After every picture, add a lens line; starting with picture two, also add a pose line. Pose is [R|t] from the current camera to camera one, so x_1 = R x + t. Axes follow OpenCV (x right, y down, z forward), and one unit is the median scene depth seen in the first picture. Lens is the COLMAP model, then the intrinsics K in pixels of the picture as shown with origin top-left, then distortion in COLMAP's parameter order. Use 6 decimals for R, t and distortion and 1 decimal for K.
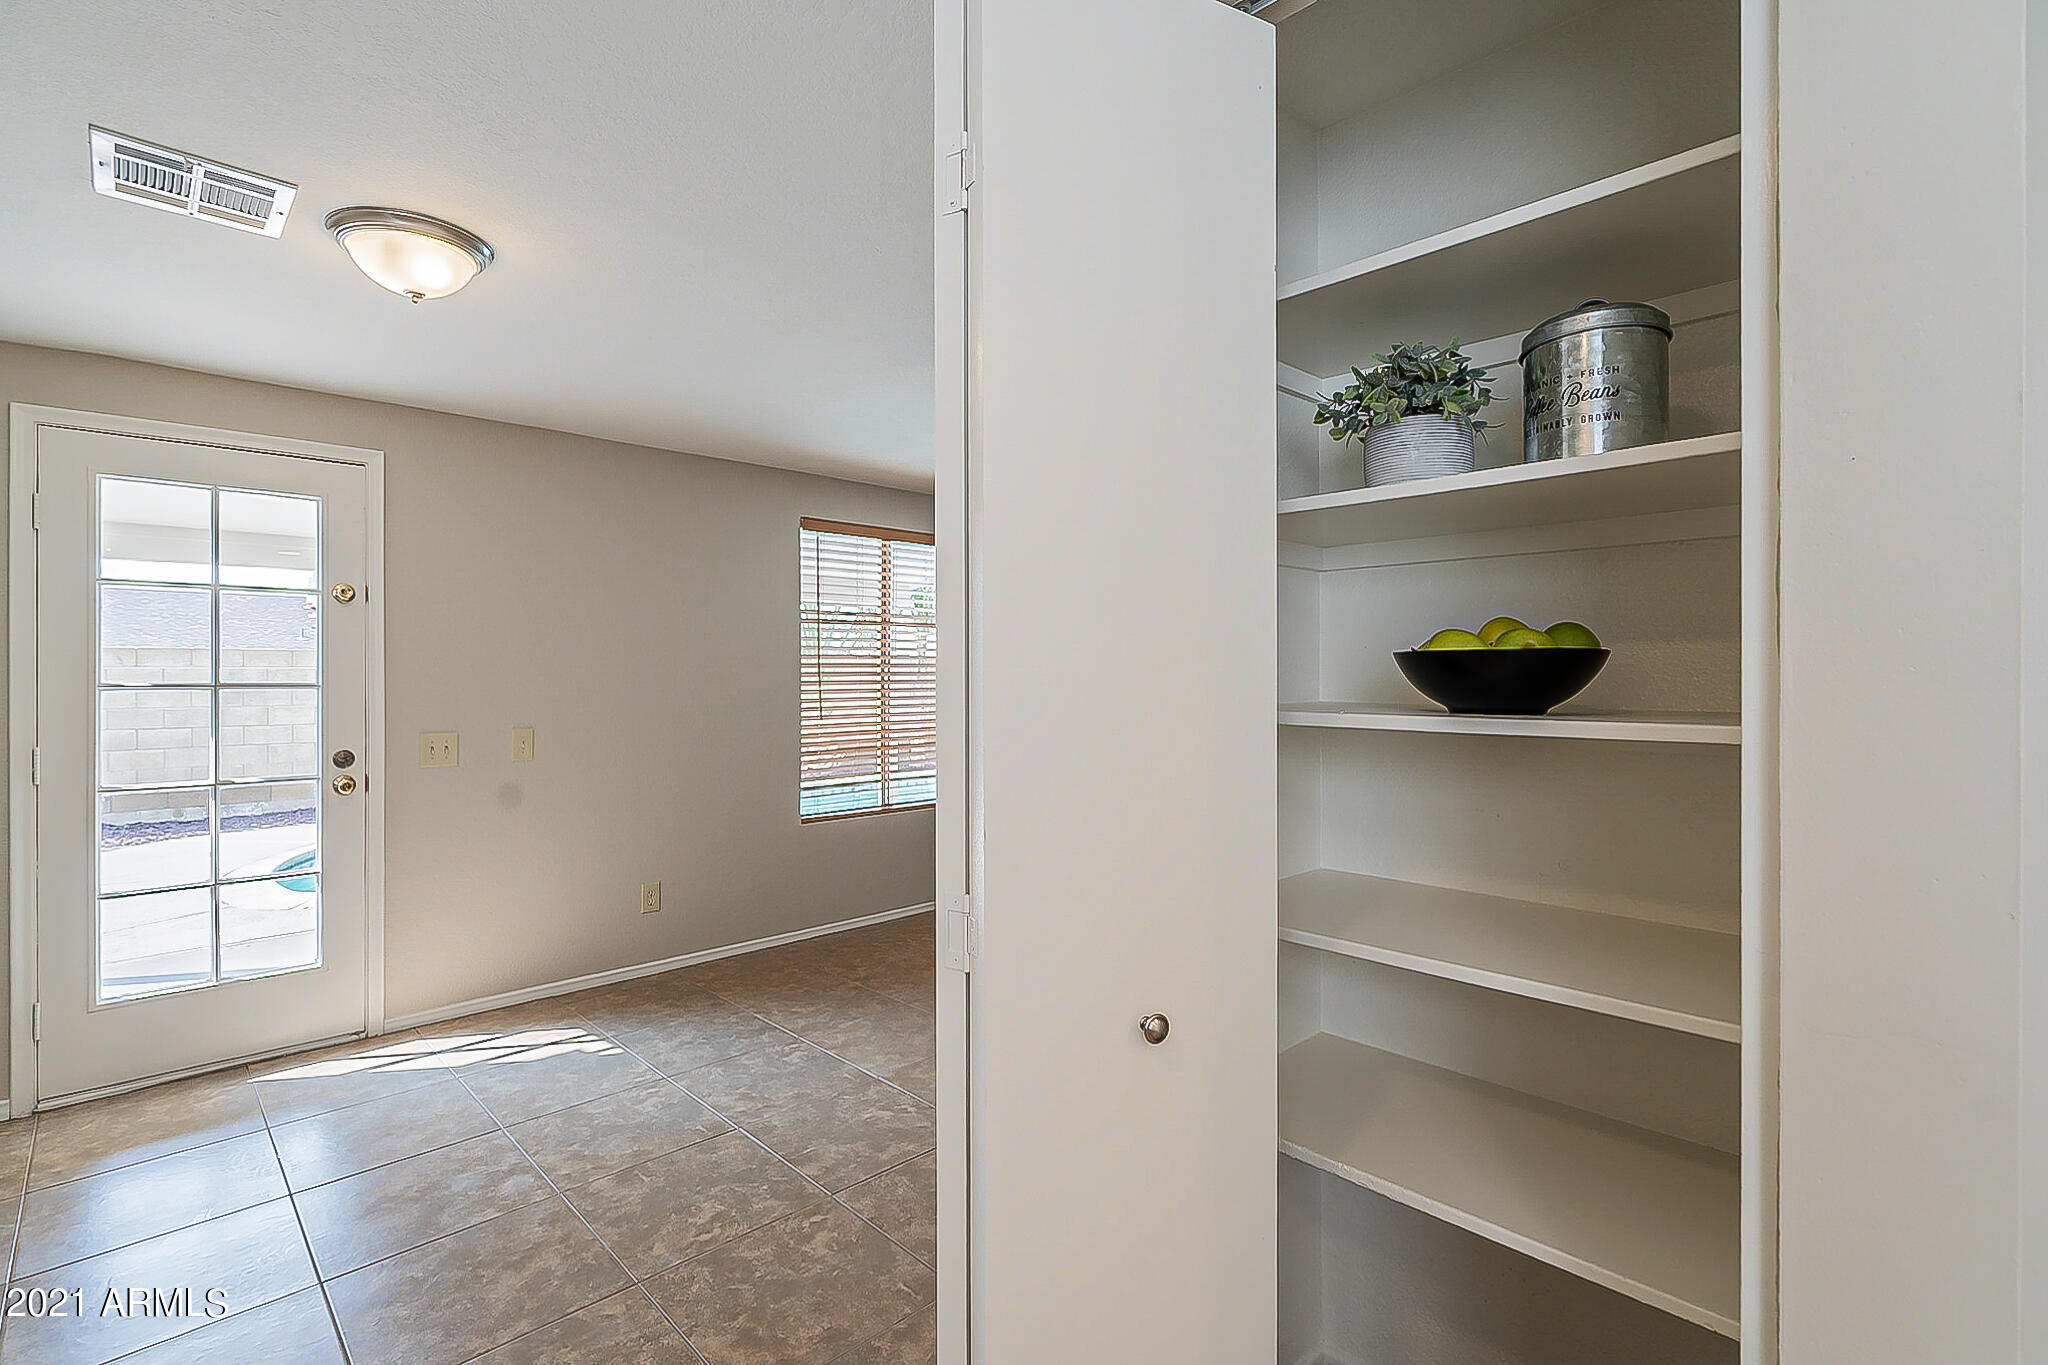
lens RADIAL K [[946.2, 0, 1020.3], [0, 946.2, 673.5], [0, 0, 1]] dist [-0.004976, 0.002425]
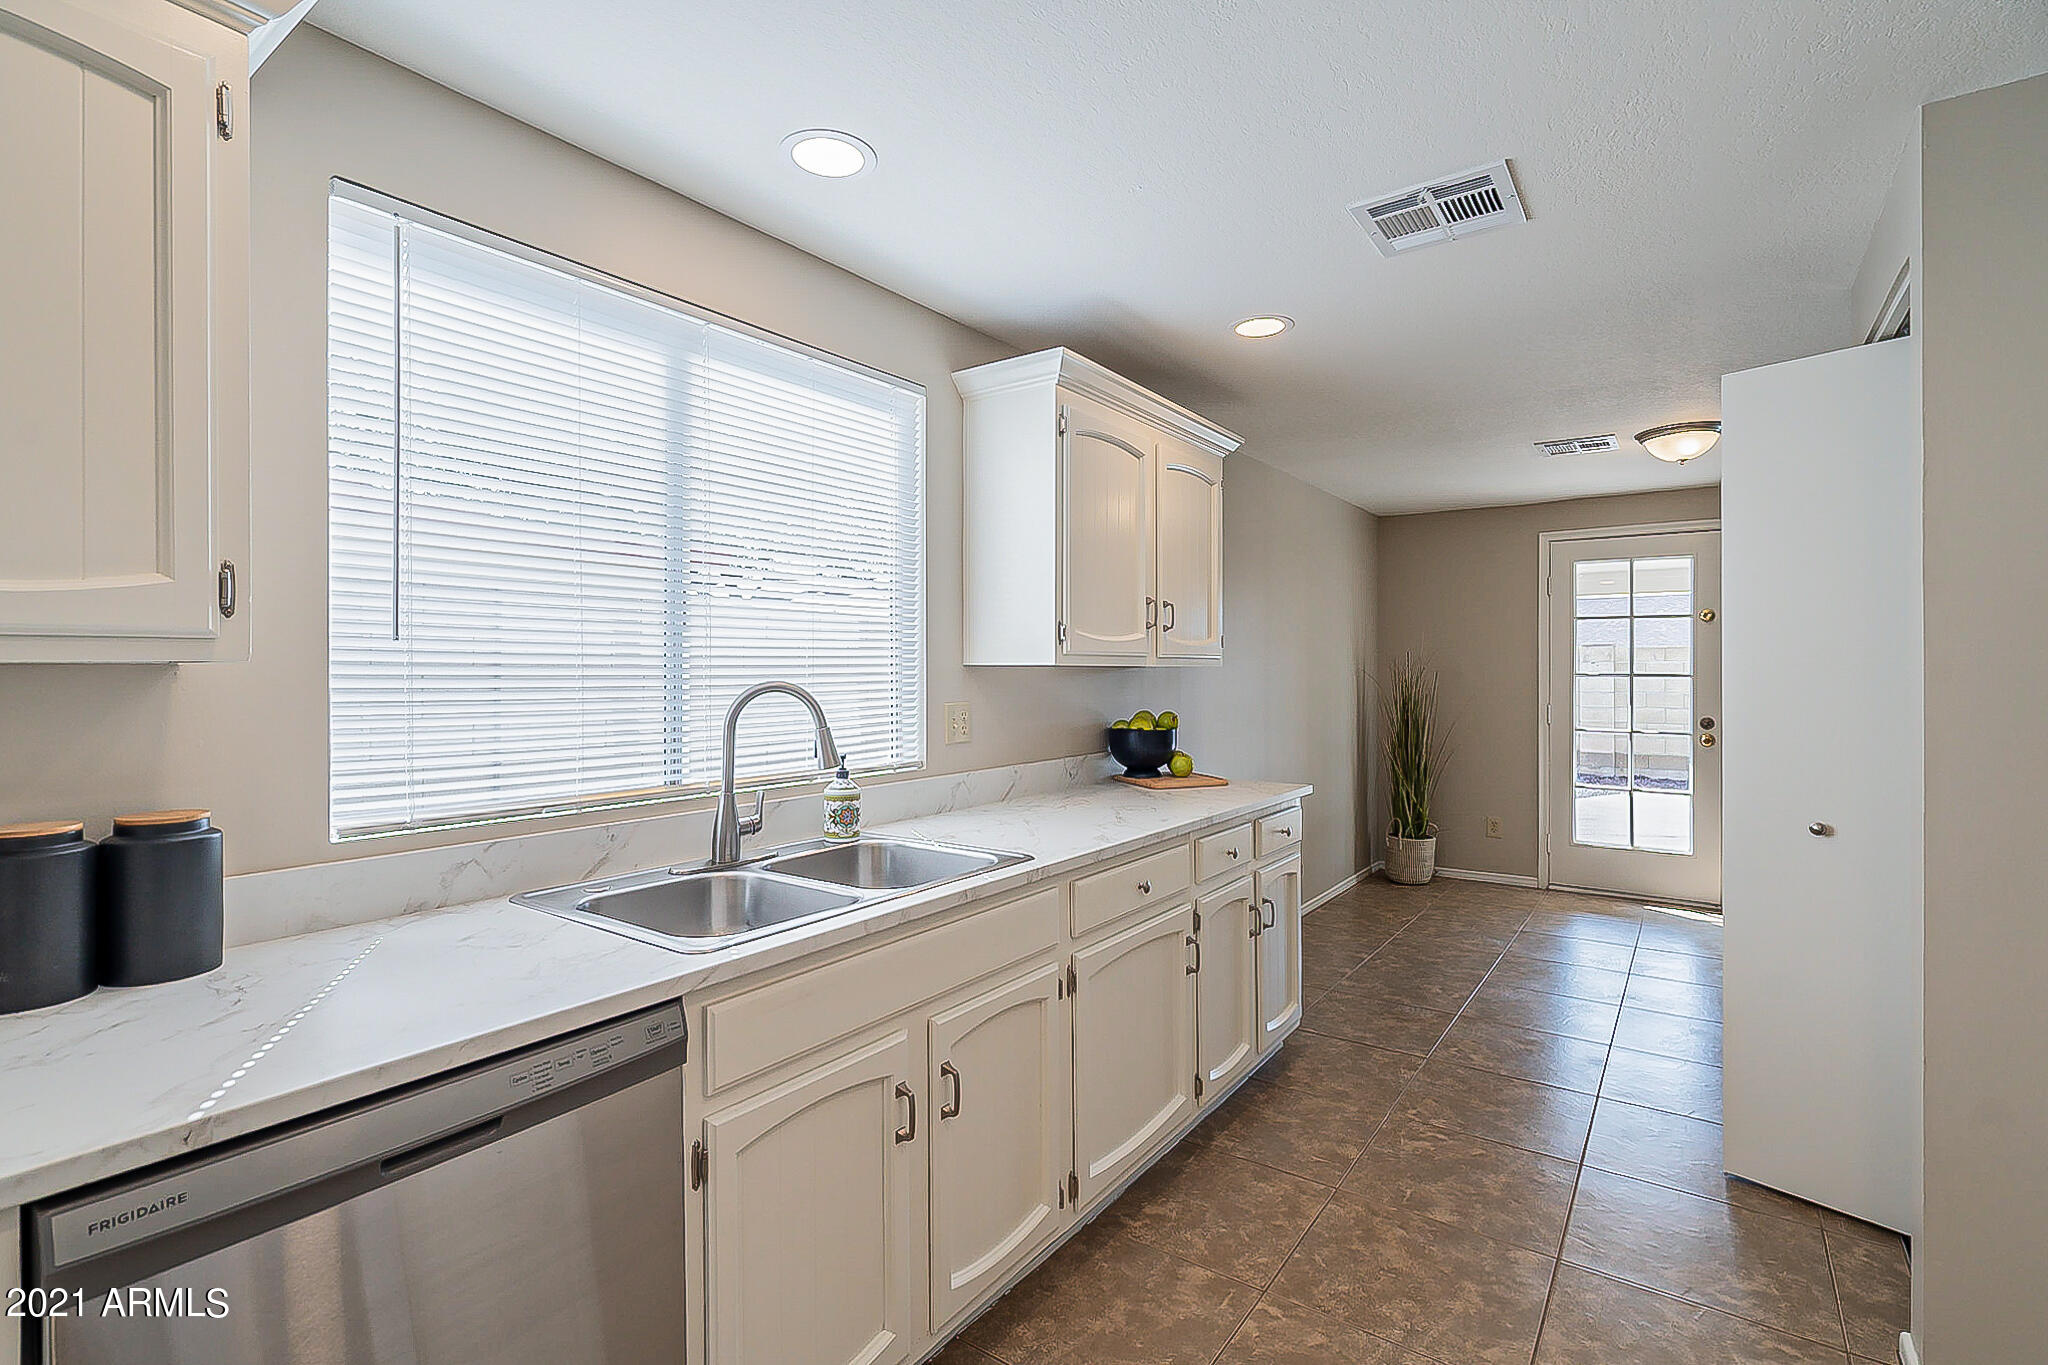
lens RADIAL K [[946.2, 0, 1012.5], [0, 946.2, 669.1], [0, 0, 1]] dist [-0.004976, 0.002425]
pose [[0.176769, 0.005130, -0.984239, 0.608294], [-0.003019, 0.999985, 0.004670, -0.001463], [0.984248, 0.002146, 0.176782, -0.391857]]
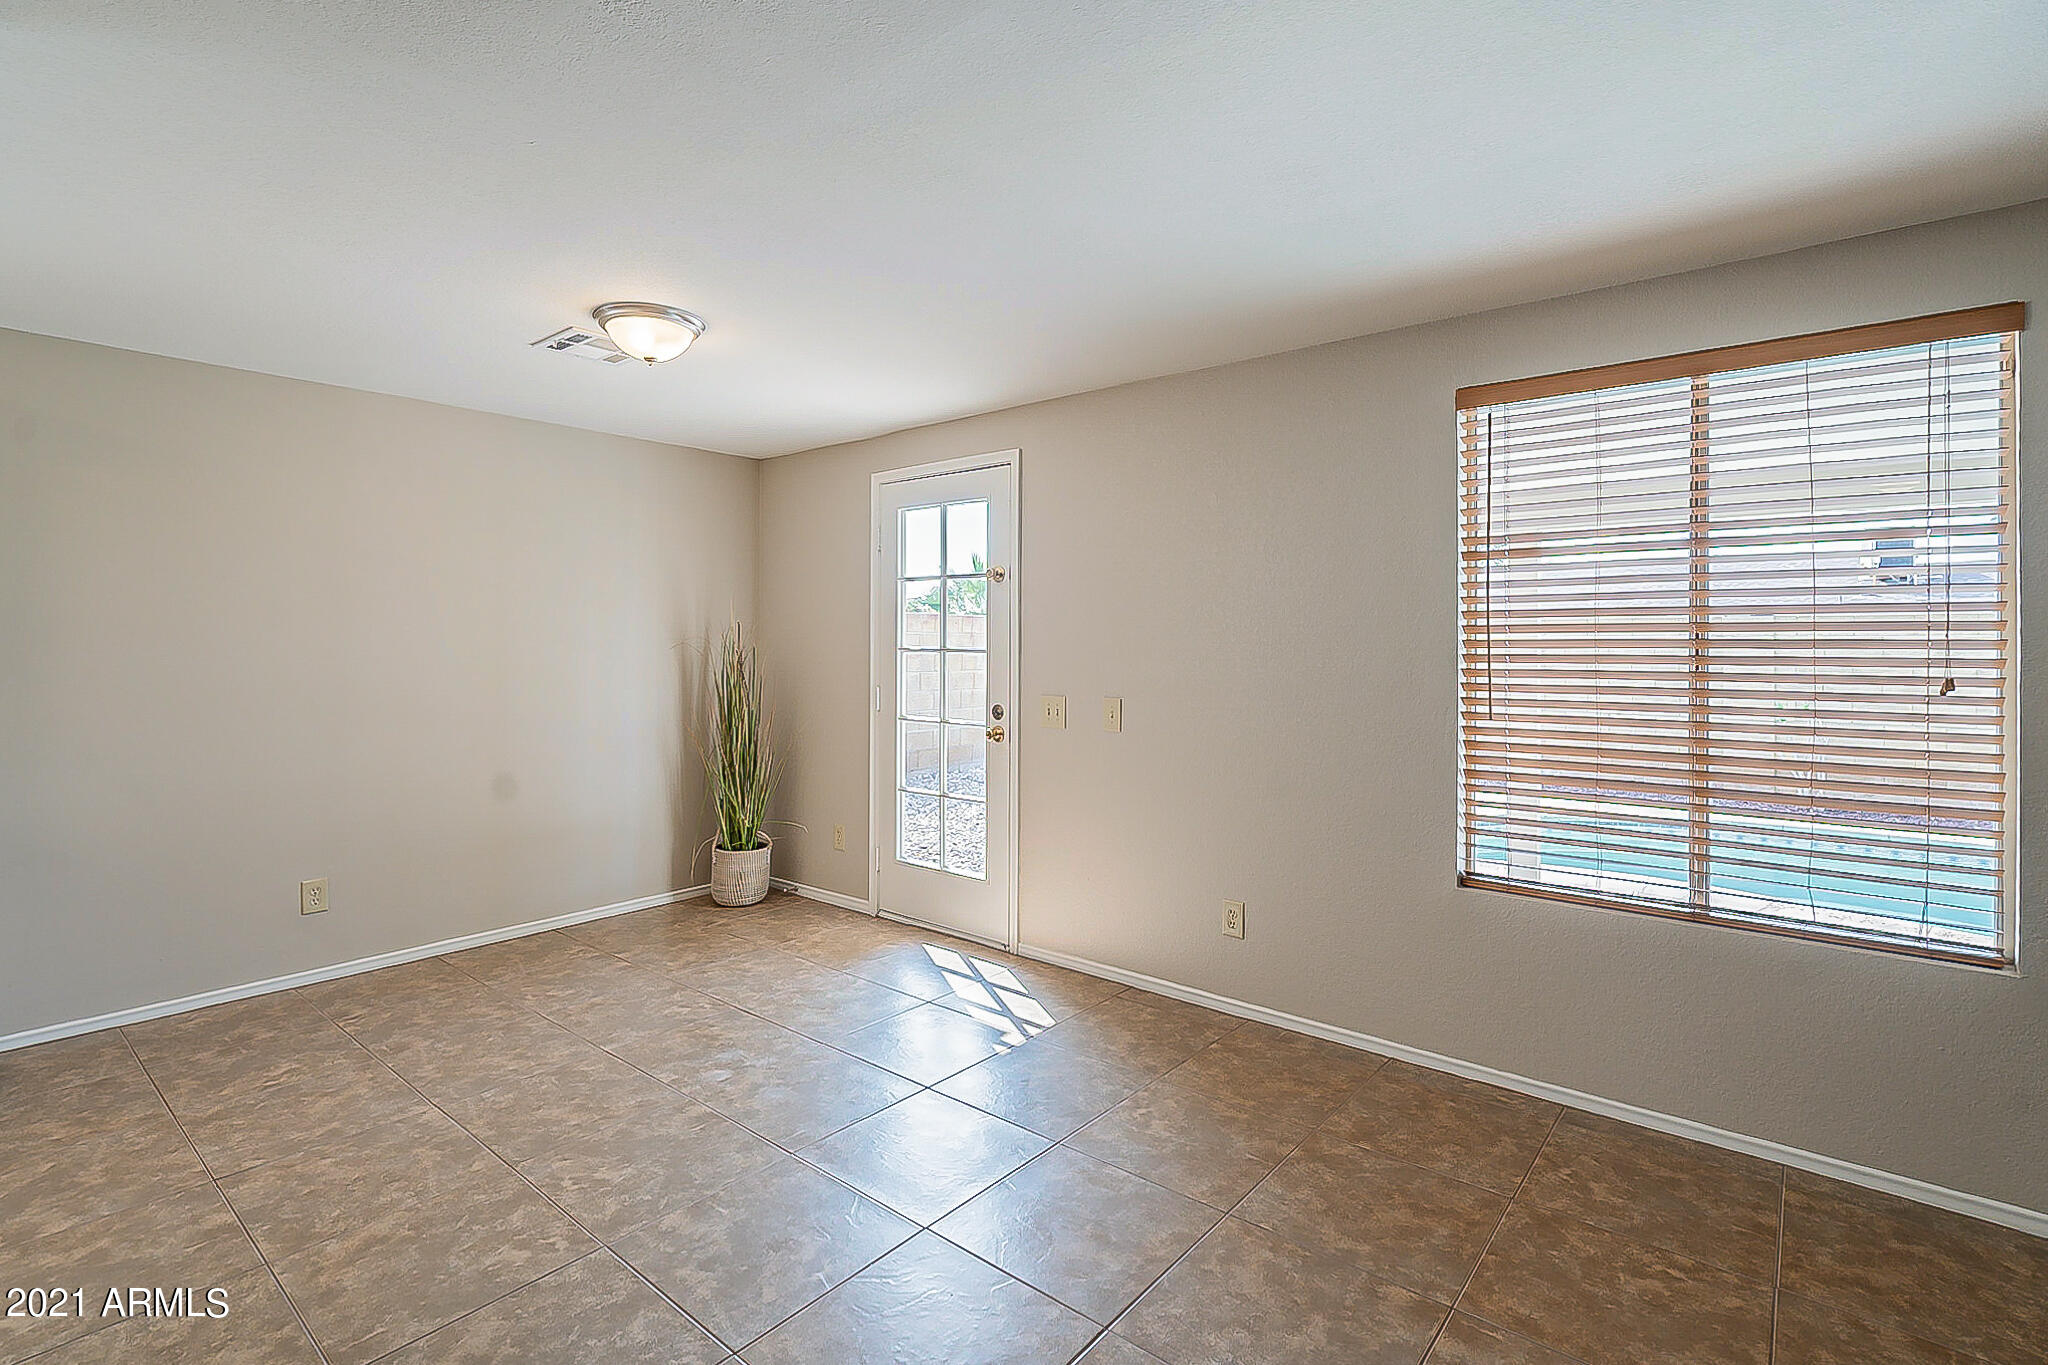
lens RADIAL K [[946.2, 0, 993.3], [0, 946.2, 644.1], [0, 0, 1]] dist [-0.004976, 0.002425]
pose [[0.105276, 0.004803, -0.994431, 0.488415], [-0.003215, 0.999985, 0.004489, -0.001533], [0.994438, 0.002725, 0.105290, 0.888277]]
